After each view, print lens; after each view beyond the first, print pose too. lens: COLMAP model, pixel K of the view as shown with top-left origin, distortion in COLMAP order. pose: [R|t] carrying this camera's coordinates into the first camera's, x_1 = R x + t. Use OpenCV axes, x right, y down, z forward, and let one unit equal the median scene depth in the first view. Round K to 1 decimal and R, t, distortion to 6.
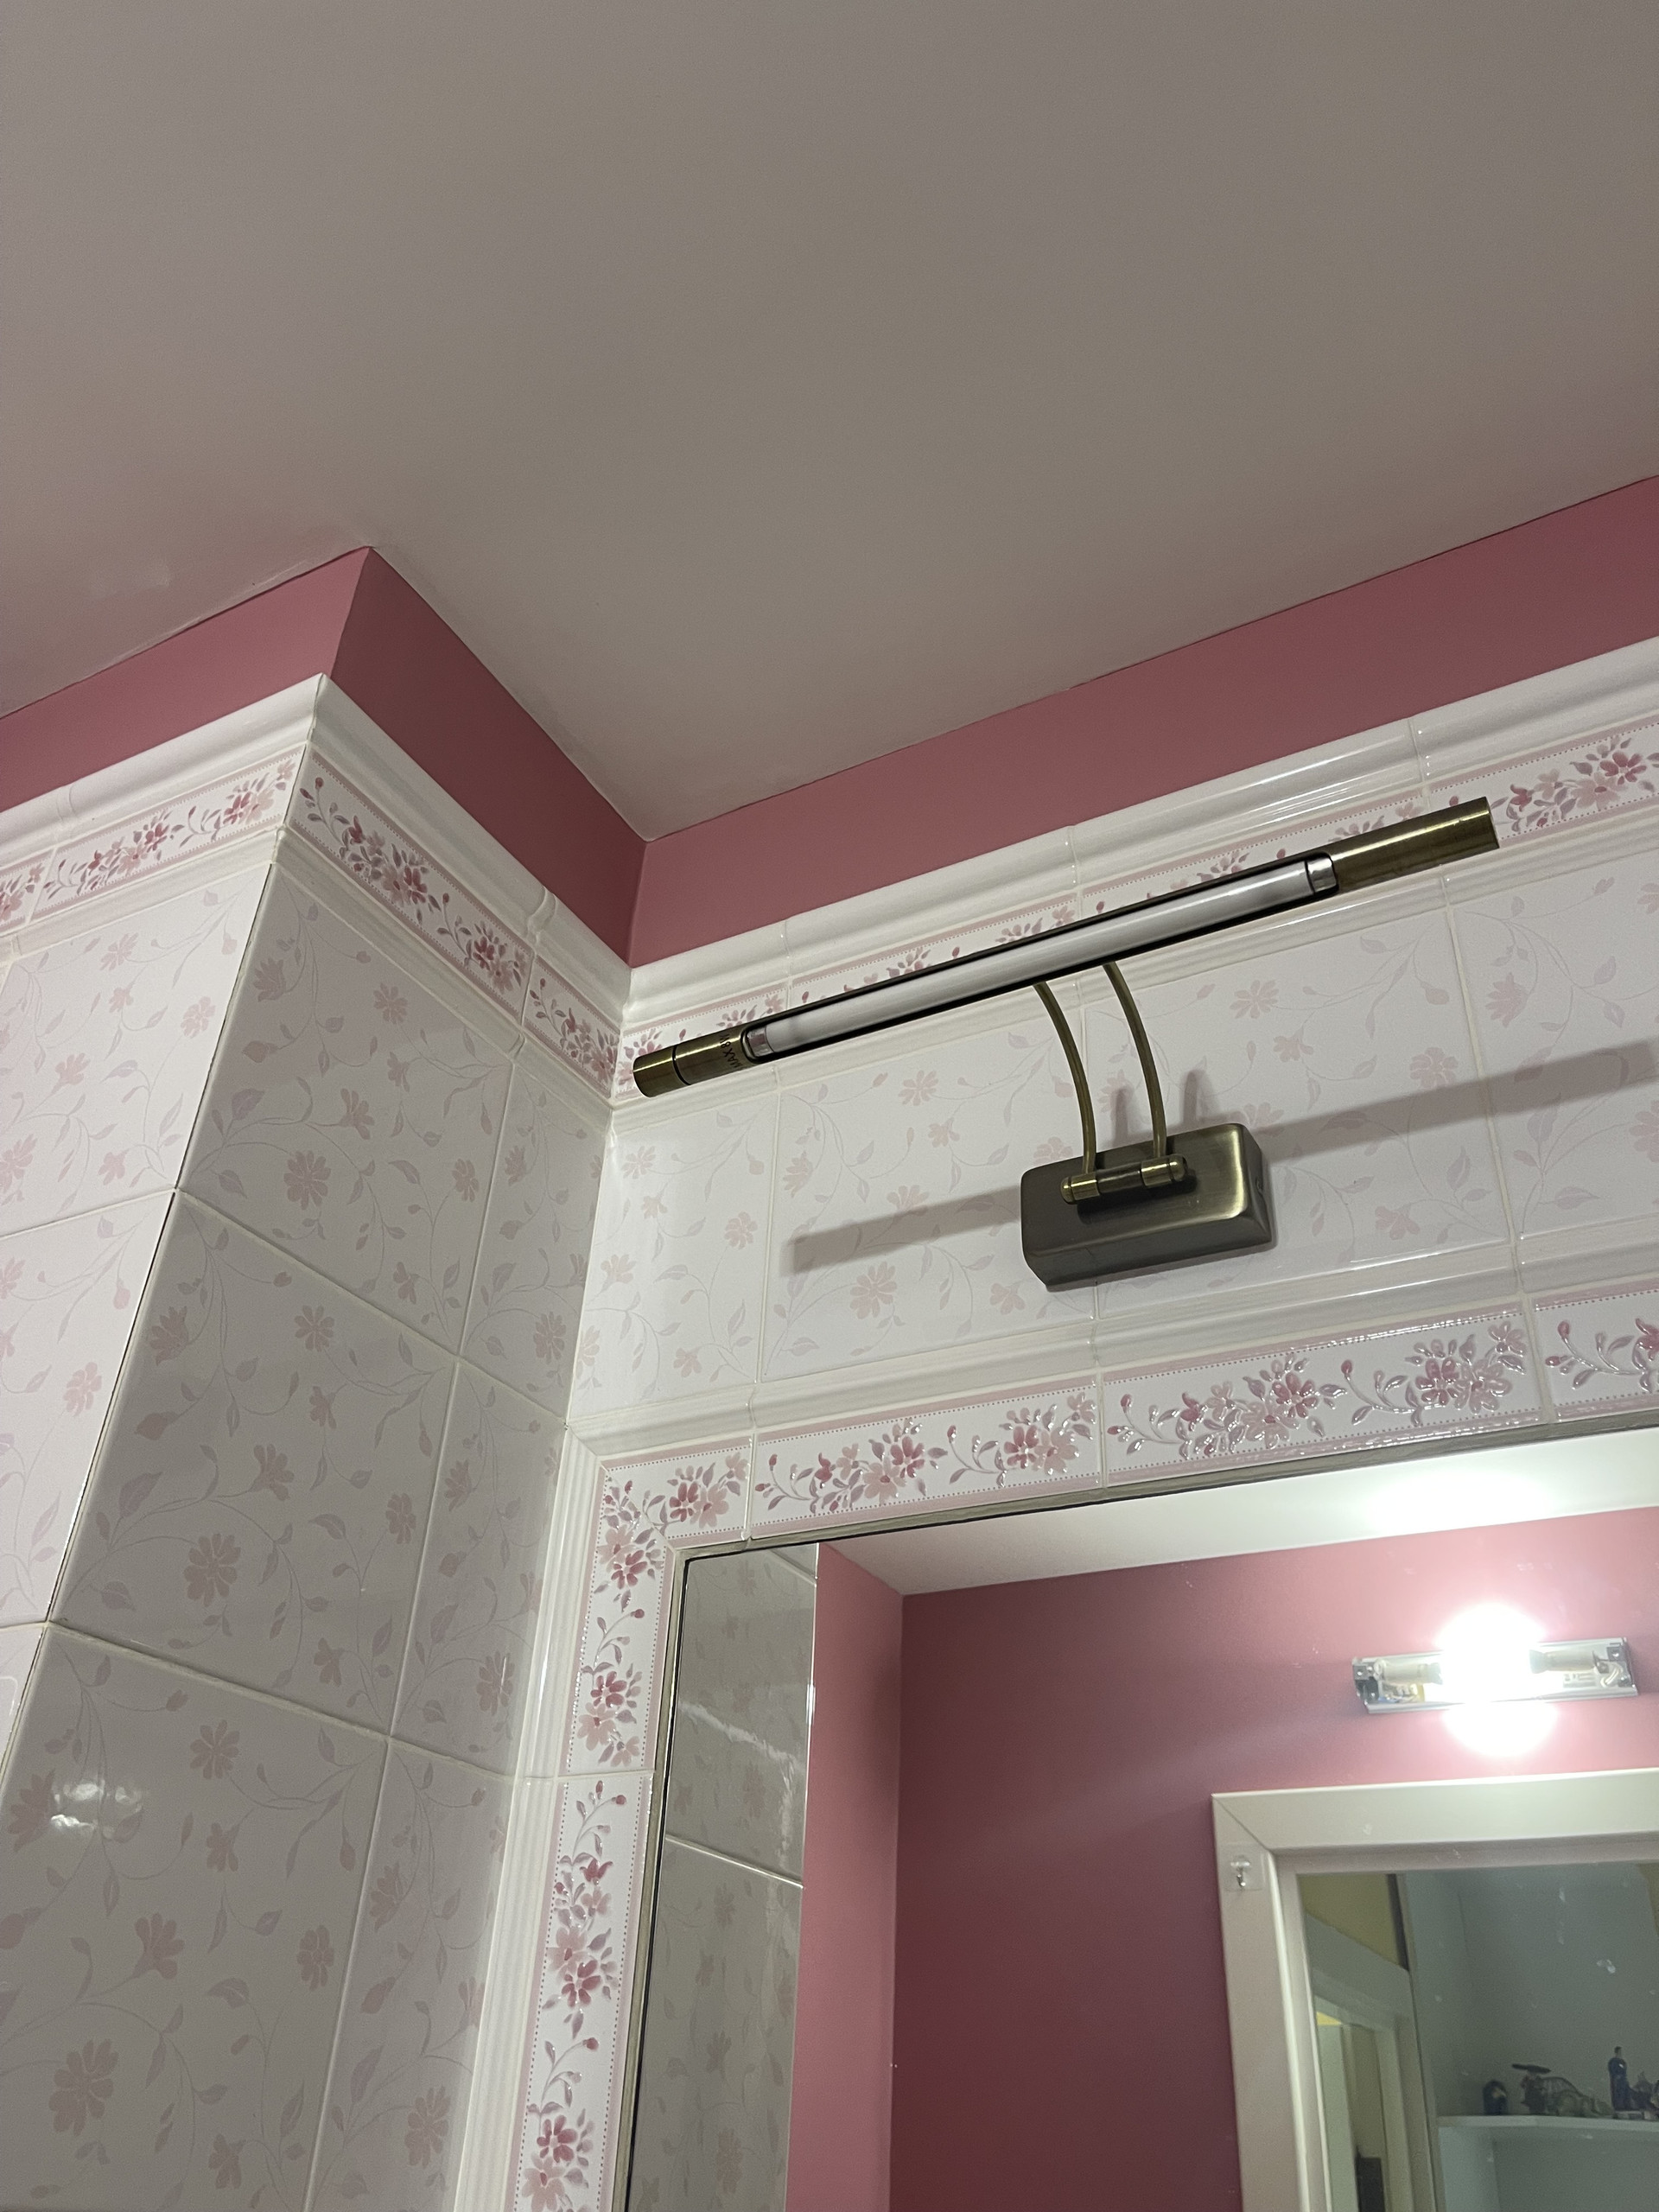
lens RADIAL K [[1677.8, 0, 823.6], [0, 1677.8, 1108.3], [0, 0, 1]] dist [0.045305, -0.071751]
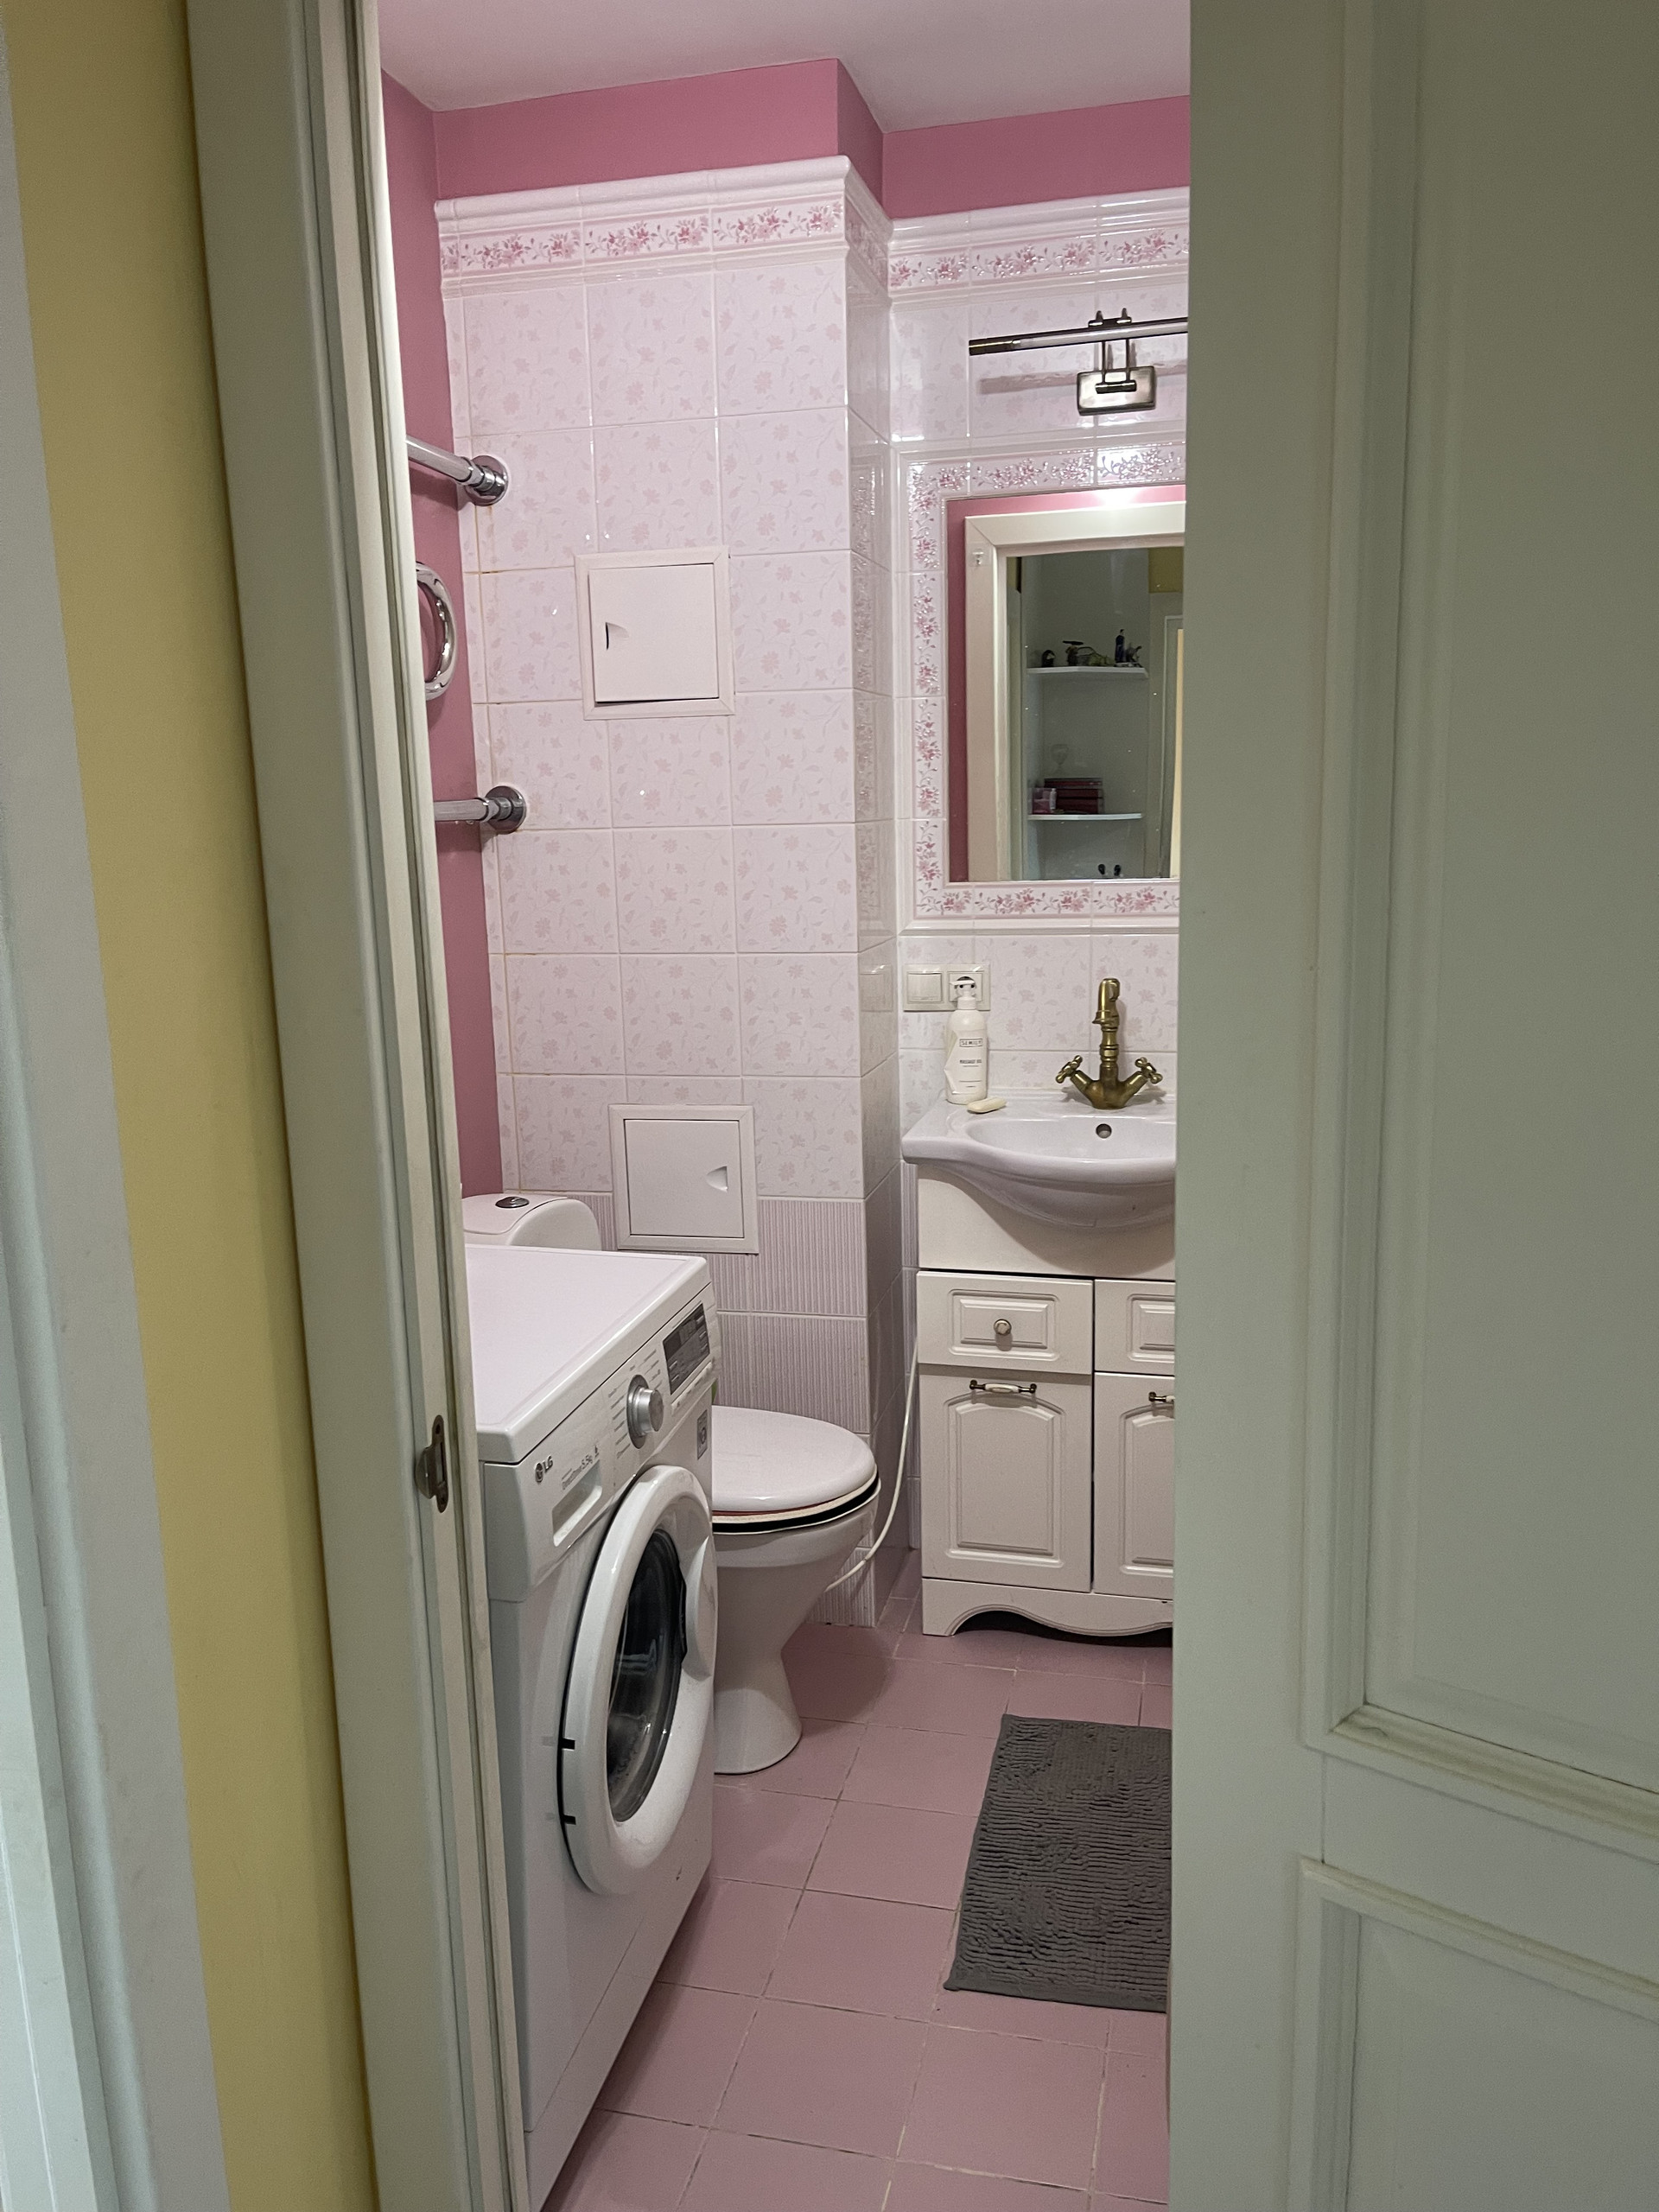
lens RADIAL K [[1677.8, 0, 827.8], [0, 1677.8, 1113.4], [0, 0, 1]] dist [0.045305, -0.071751]
pose [[0.962019, -0.116728, 0.246766, -1.062497], [-0.090229, 0.717189, 0.691013, -0.930046], [-0.257639, -0.687033, 0.679417, -1.607984]]
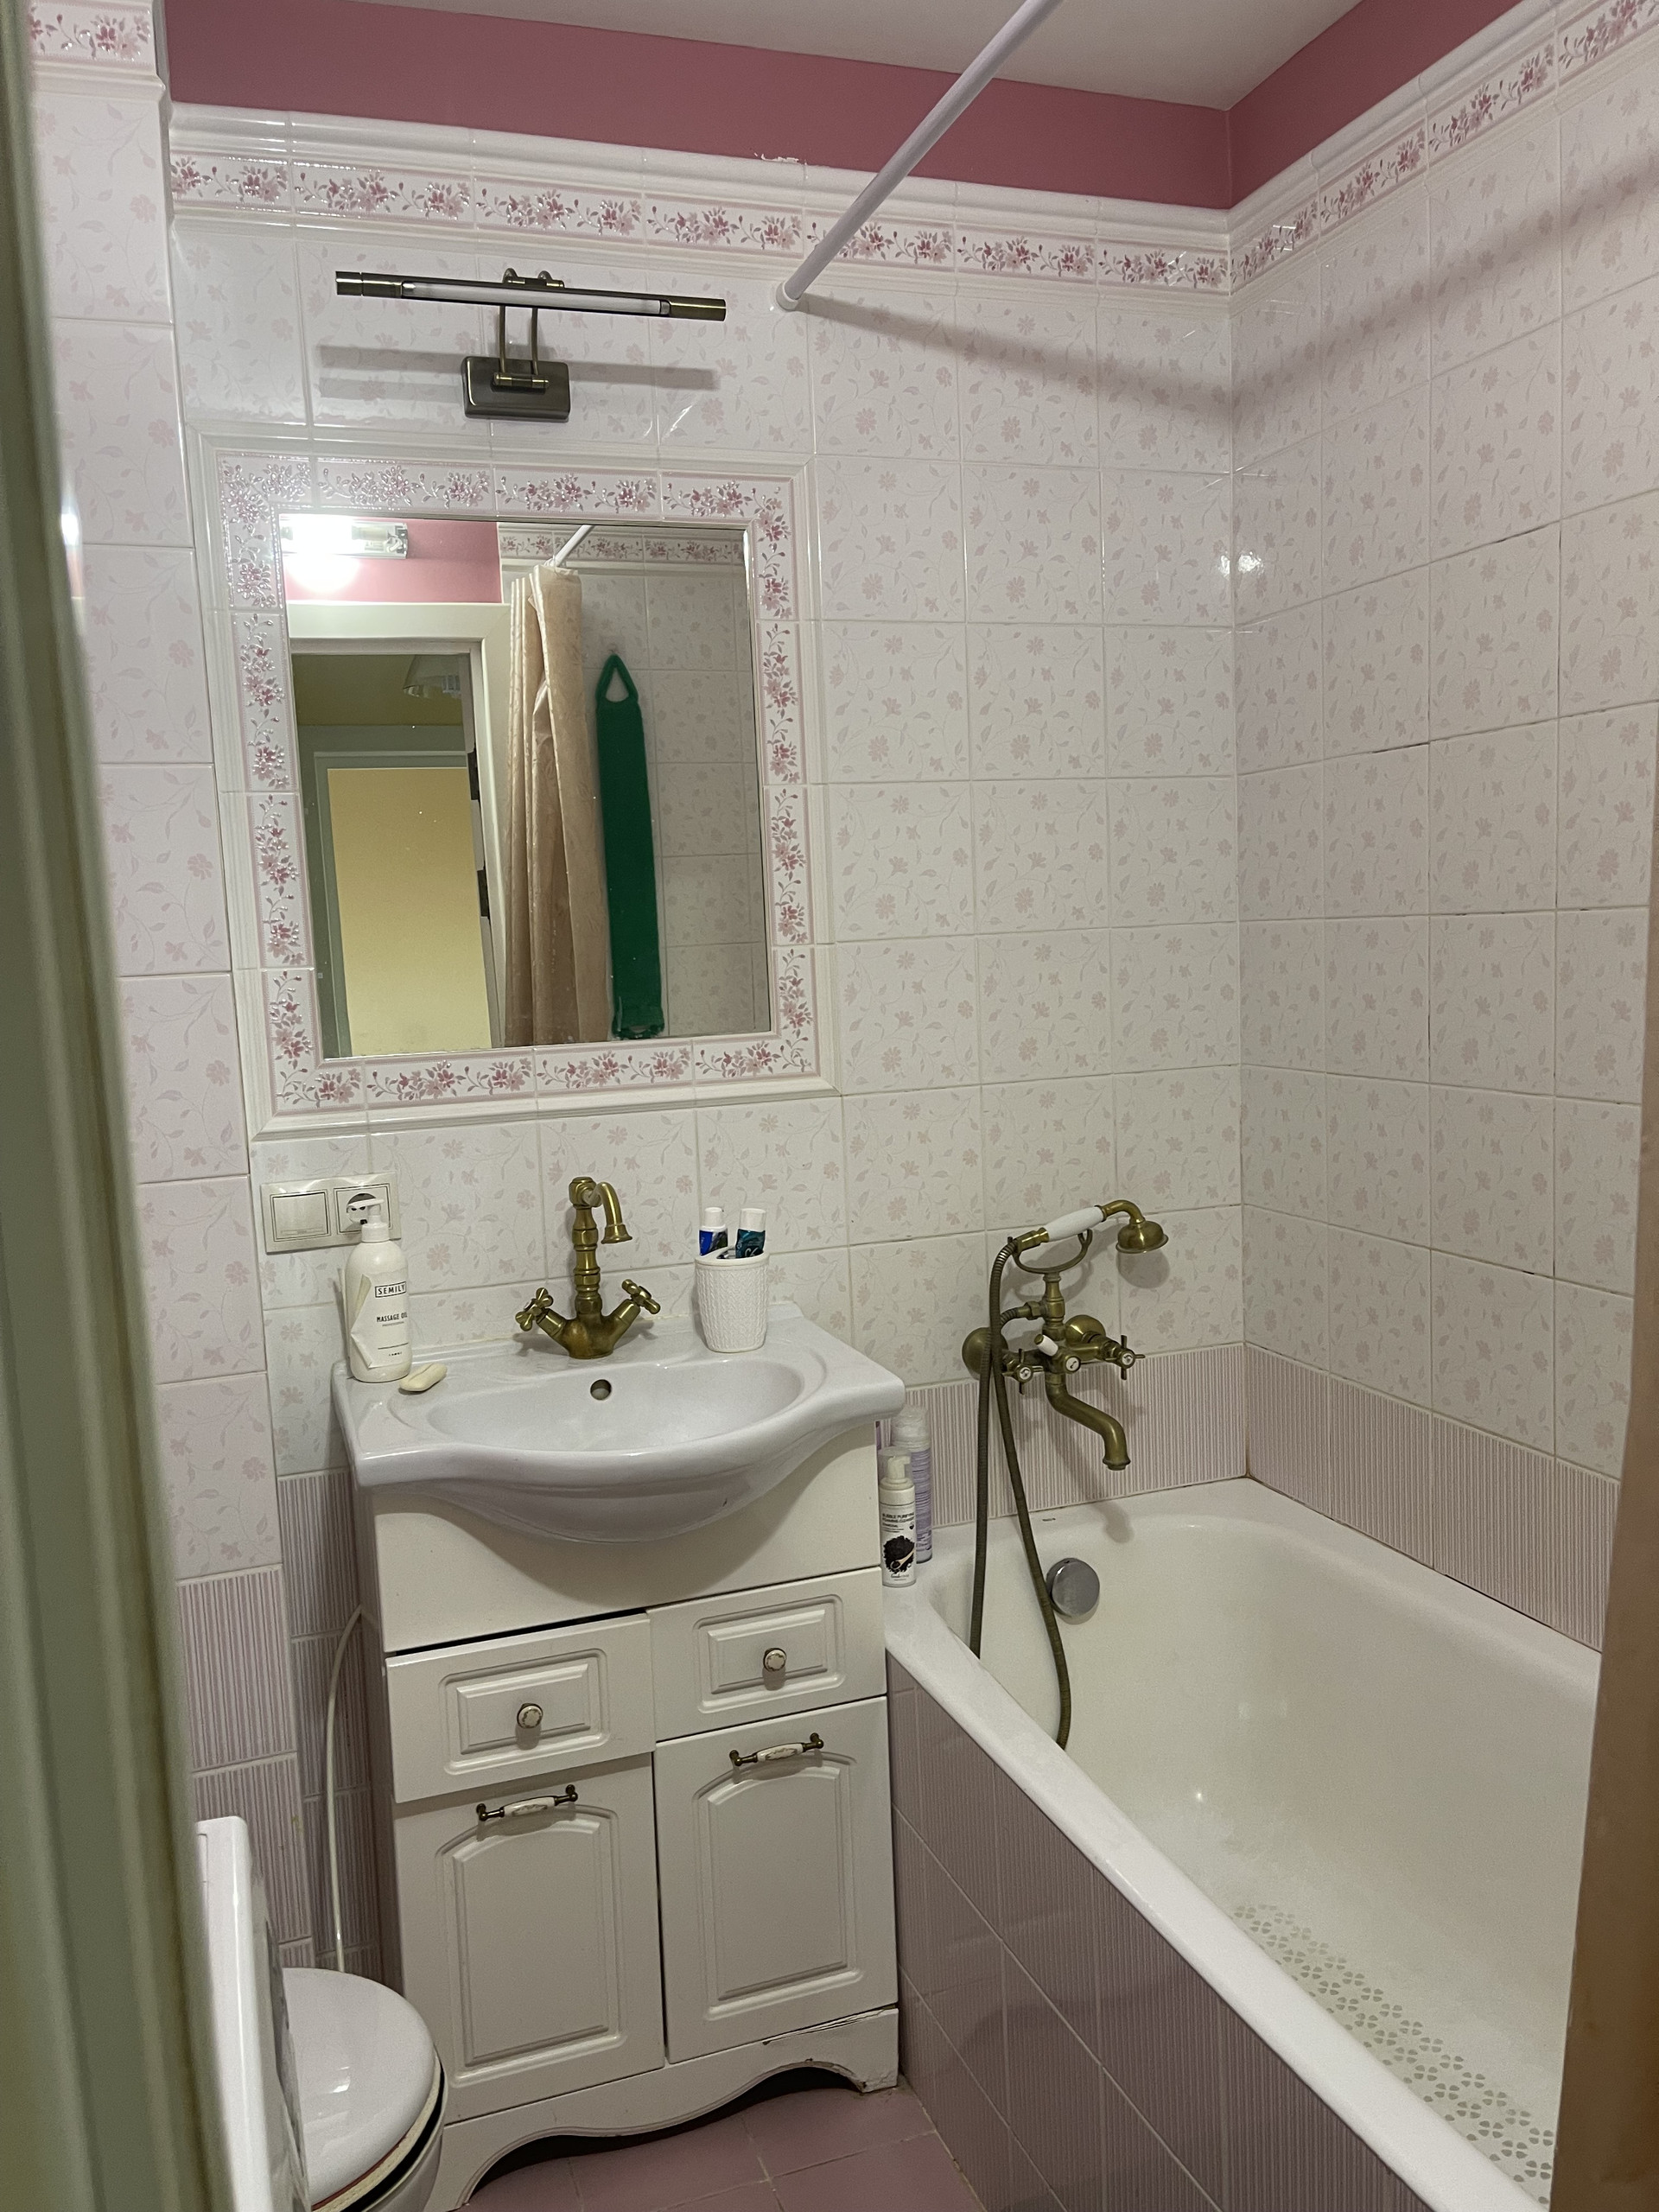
lens RADIAL K [[1677.8, 0, 829.9], [0, 1677.8, 1119.8], [0, 0, 1]] dist [0.045305, -0.071751]
pose [[0.663926, -0.157475, 0.731029, -1.163643], [-0.349193, 0.799161, 0.489292, -0.358123], [-0.661261, -0.580124, 0.475594, -0.804041]]
